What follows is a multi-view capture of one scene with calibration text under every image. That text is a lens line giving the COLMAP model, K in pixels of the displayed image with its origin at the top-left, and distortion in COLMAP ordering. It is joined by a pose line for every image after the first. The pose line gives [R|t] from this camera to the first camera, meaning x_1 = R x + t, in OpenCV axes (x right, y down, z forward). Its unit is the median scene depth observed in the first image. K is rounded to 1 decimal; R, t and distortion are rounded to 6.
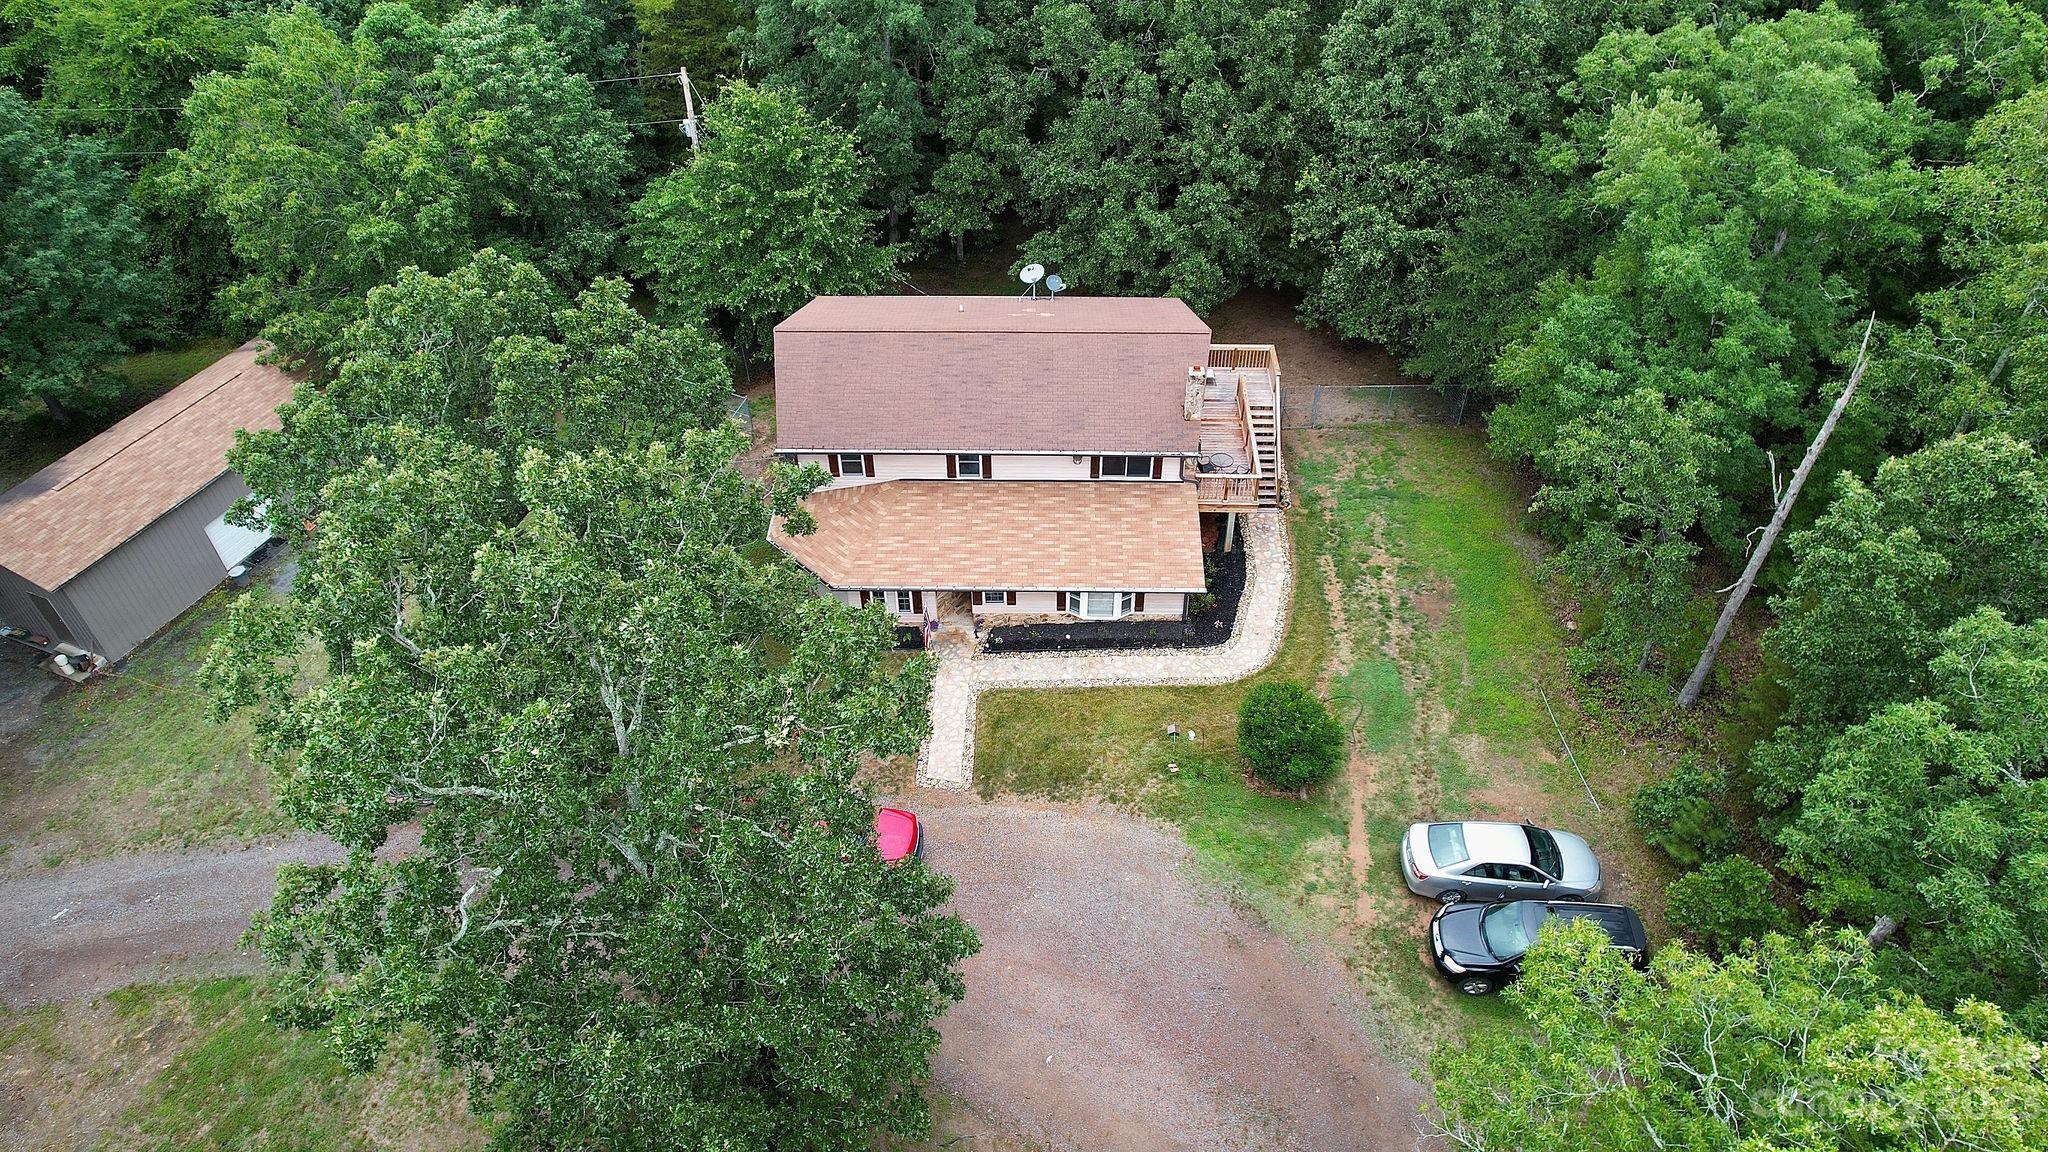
lens RADIAL K [[1316.6, 0, 1032.0], [0, 1316.6, 576.5], [0, 0, 1]] dist [-0.059044, 0.054056]
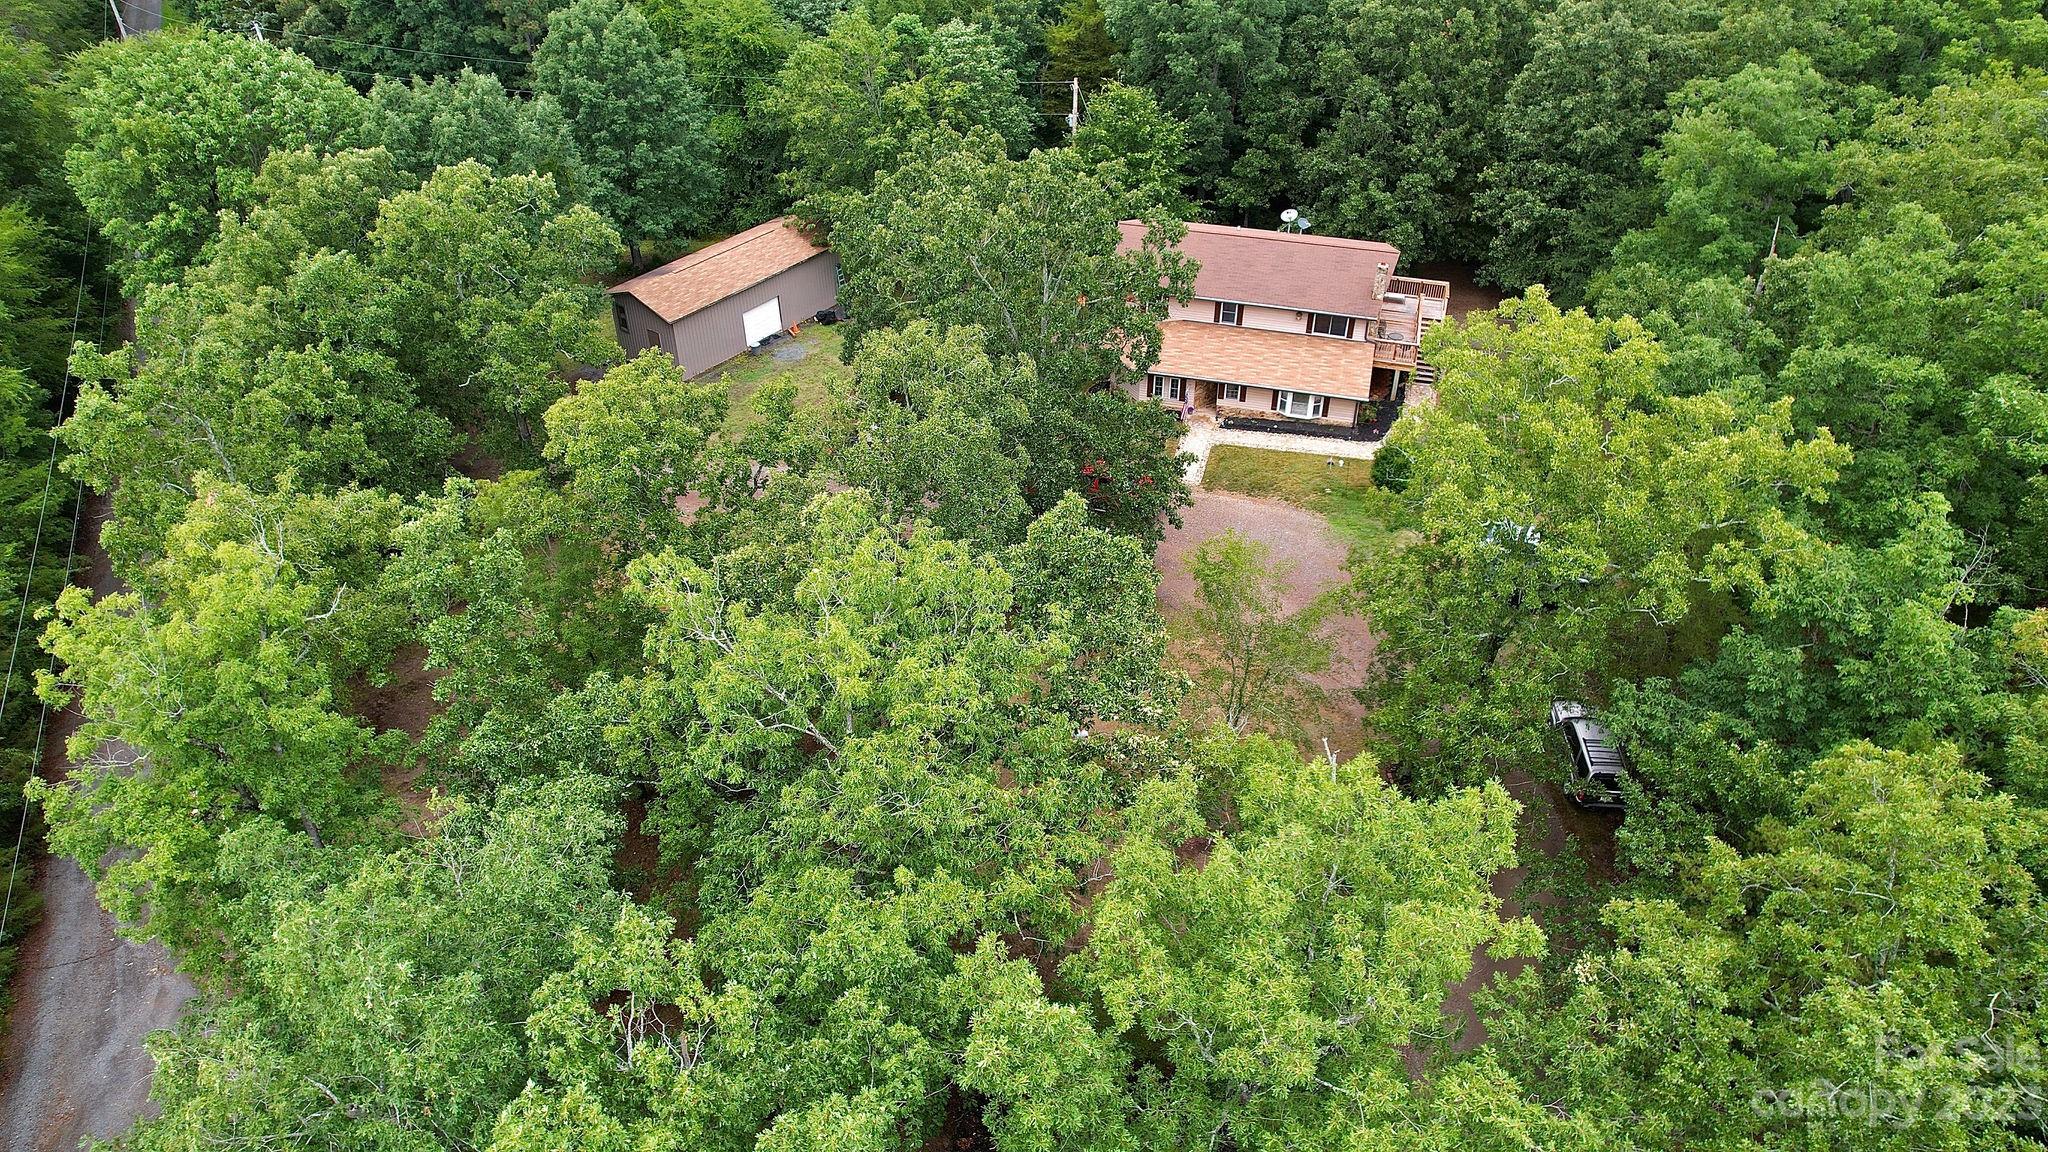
lens RADIAL K [[1316.6, 0, 1044.1], [0, 1316.6, 572.4], [0, 0, 1]] dist [-0.059044, 0.054056]
pose [[0.971523, 0.148304, -0.184794, 0.064638], [-0.164972, 0.983188, -0.078267, 0.333916], [0.170080, 0.106524, 0.979656, -0.472607]]
